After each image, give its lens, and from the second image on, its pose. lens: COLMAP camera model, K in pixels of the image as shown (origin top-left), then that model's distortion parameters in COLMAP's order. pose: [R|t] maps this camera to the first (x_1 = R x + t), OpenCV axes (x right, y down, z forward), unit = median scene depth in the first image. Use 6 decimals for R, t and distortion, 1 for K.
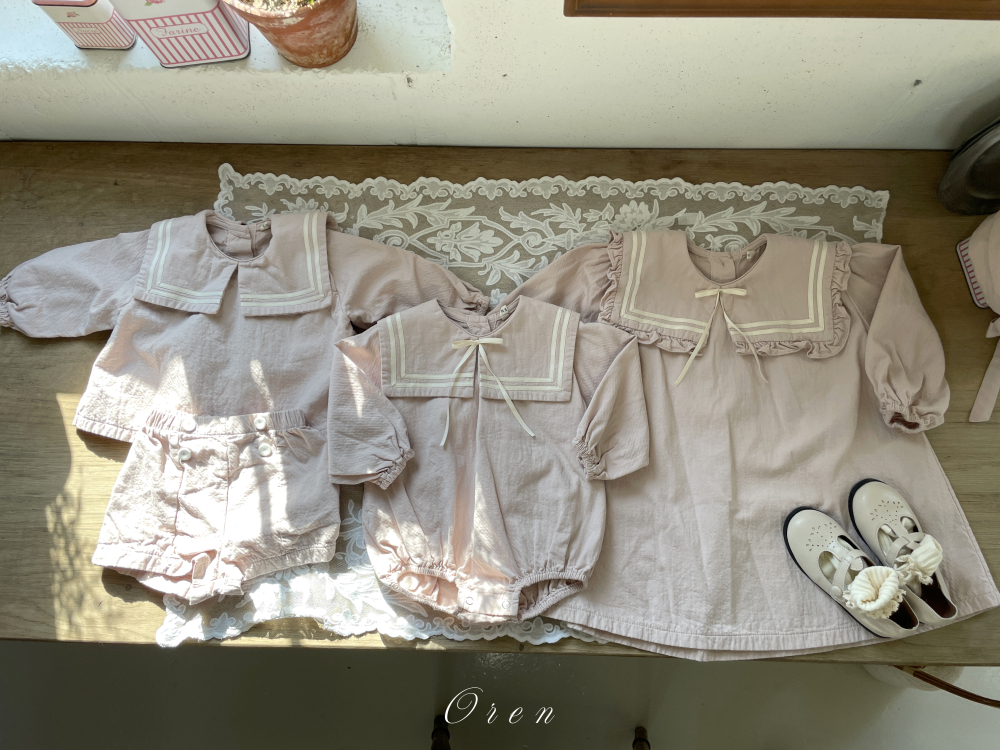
lens RADIAL K [[762.0, 0, 510.4], [0, 762.0, 363.9], [0, 0, 1]] dist [0.068347, -0.100104]
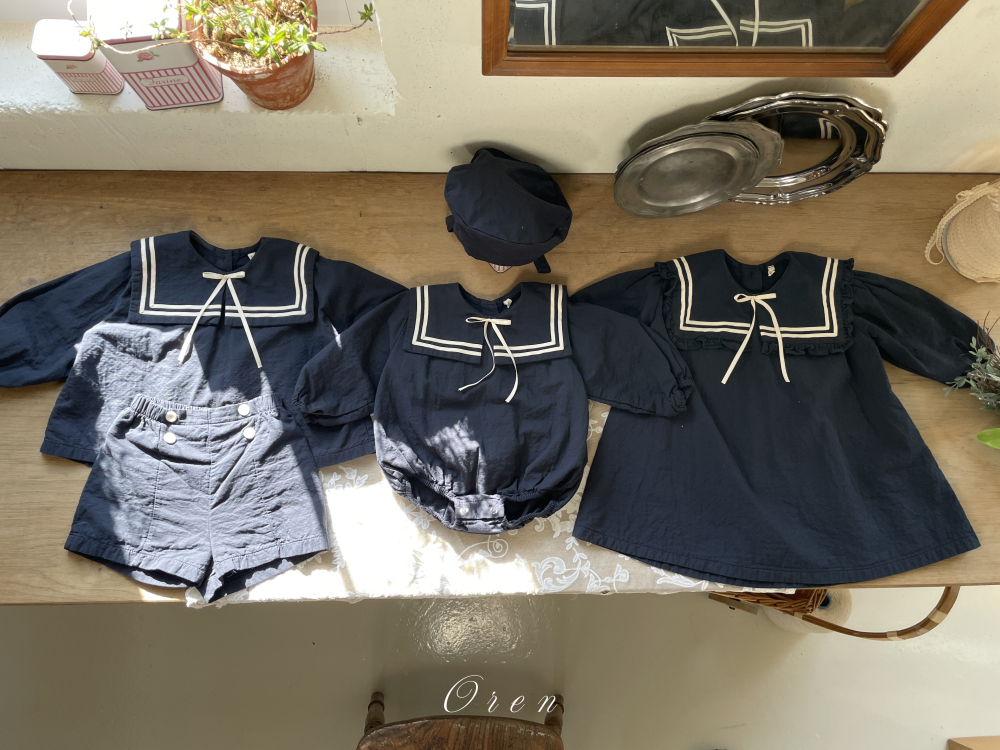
lens RADIAL K [[762.0, 0, 516.2], [0, 762.0, 371.1], [0, 0, 1]] dist [0.068347, -0.100104]
pose [[0.997218, -0.024942, 0.070250, 0.018331], [0.025369, 0.999665, -0.005182, 0.035089], [-0.070098, 0.006950, 0.997516, -0.206443]]
